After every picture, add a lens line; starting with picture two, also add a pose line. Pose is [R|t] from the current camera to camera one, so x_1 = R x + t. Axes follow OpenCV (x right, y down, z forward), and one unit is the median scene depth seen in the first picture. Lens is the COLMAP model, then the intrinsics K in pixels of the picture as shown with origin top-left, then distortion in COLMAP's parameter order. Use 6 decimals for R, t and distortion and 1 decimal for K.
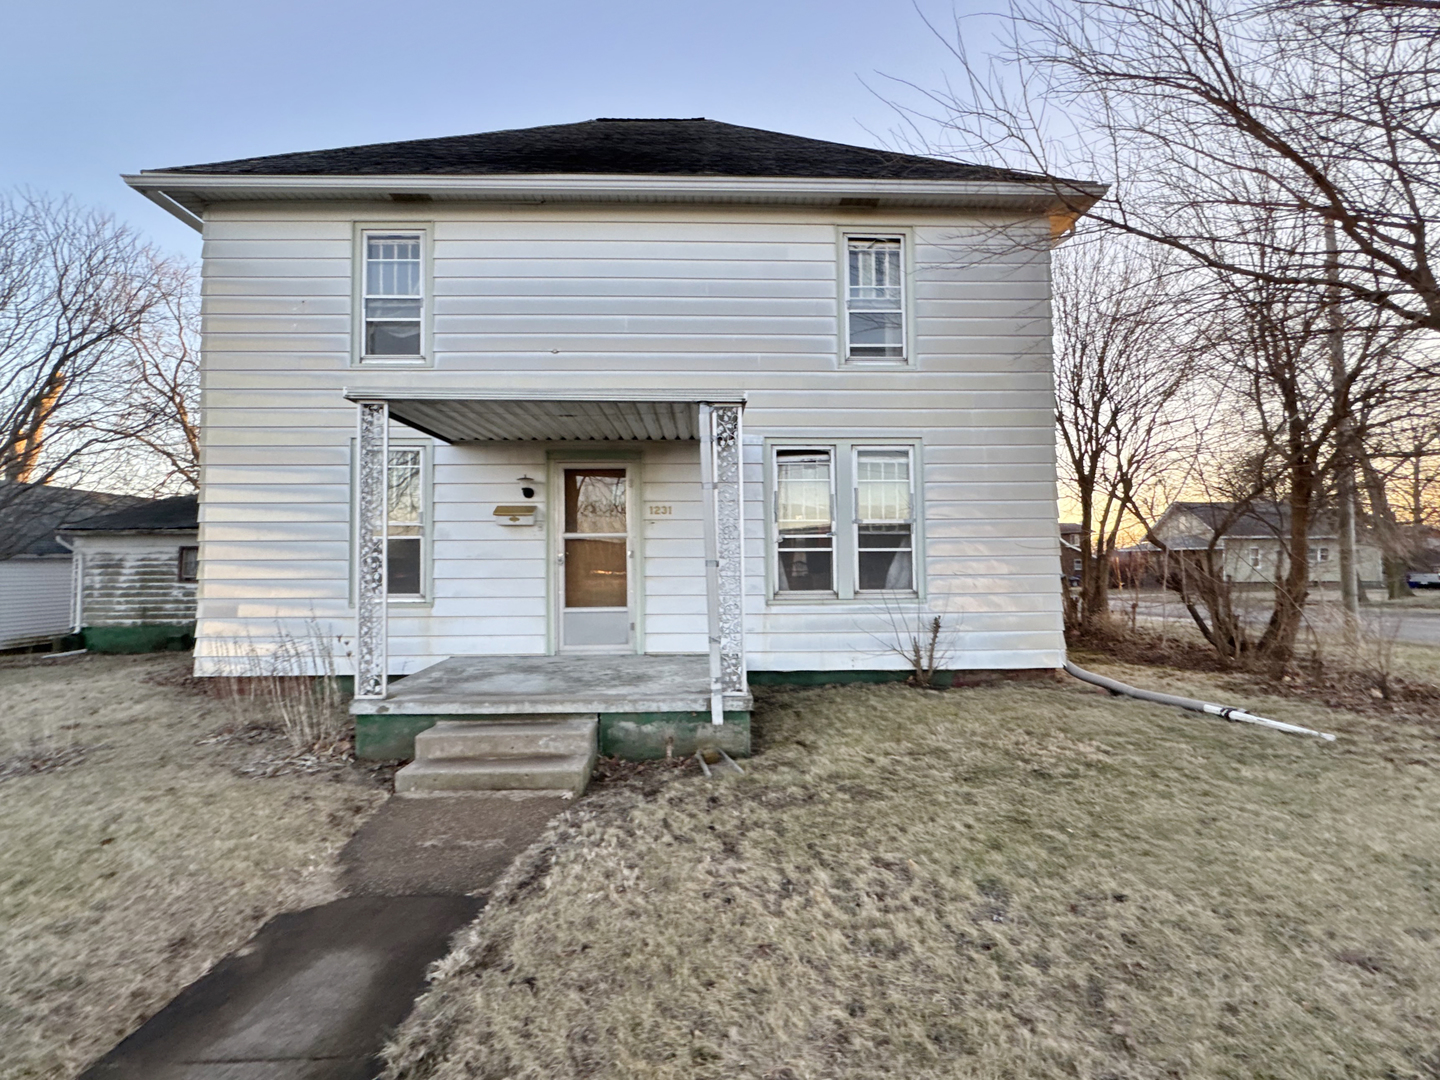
lens RADIAL K [[635.3, 0, 721.1], [0, 635.3, 536.0], [0, 0, 1]] dist [-0.000130, -0.000683]
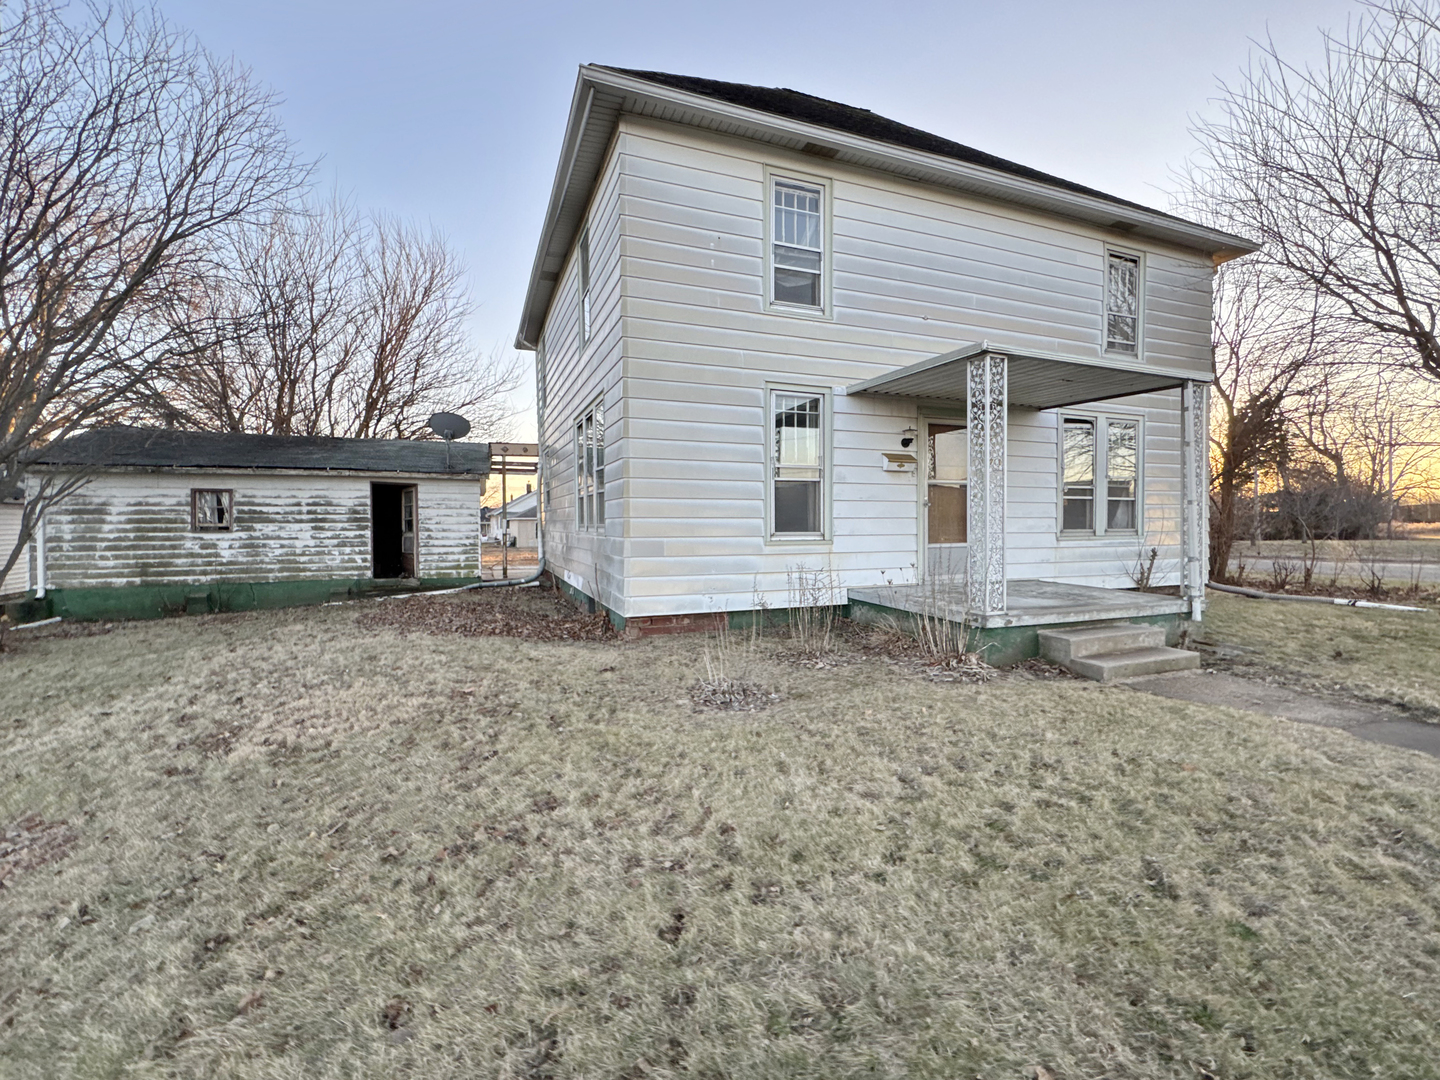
lens RADIAL K [[588.7, 0, 719.0], [0, 588.7, 532.2], [0, 0, 1]] dist [-0.000873, 0.000722]
pose [[0.946500, -0.001916, 0.322698, -0.928114], [-0.017210, 0.998260, 0.056407, 0.036269], [-0.322244, -0.058943, 0.944820, 0.102942]]
